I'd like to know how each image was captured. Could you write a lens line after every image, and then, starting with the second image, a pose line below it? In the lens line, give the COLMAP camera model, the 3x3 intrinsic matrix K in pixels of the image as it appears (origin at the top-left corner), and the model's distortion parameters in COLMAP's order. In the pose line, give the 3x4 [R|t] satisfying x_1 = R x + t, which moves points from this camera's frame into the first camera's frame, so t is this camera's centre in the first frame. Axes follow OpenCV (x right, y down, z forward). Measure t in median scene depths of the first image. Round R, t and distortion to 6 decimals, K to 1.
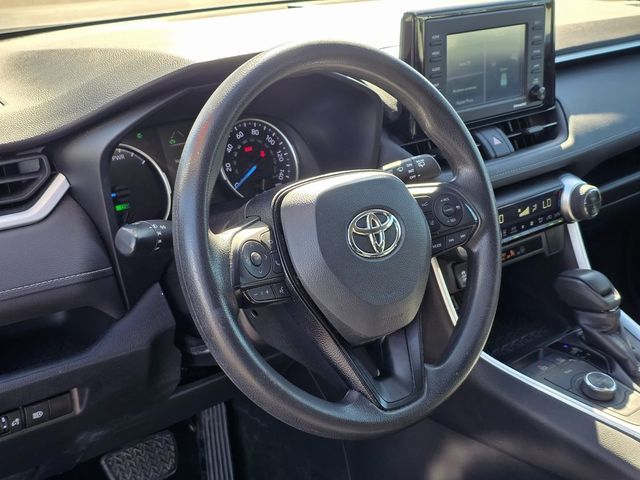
lens RADIAL K [[878.0, 0, 320.0], [0, 878.0, 240.0], [0, 0, 1]] dist [0.017749, 0.041210]
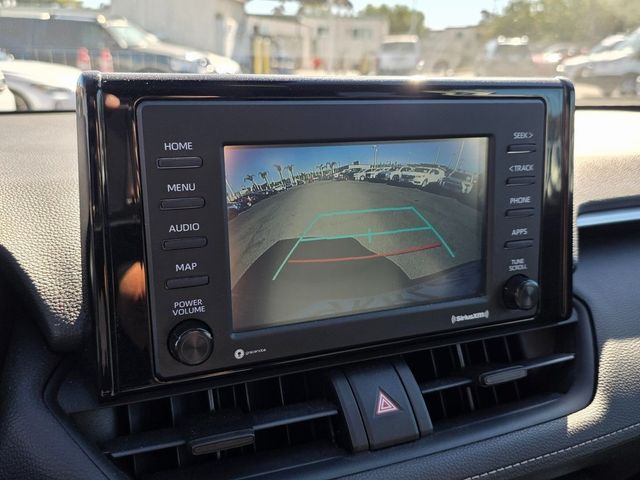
lens RADIAL K [[598.1, 0, 343.4], [0, 598.1, 238.7], [0, 0, 1]] dist [0.020041, -0.003734]
pose [[0.957262, 0.081184, -0.277593, 0.246910], [-0.114709, 0.987650, -0.106722, -0.152792], [0.265501, 0.134003, 0.954753, 0.691291]]
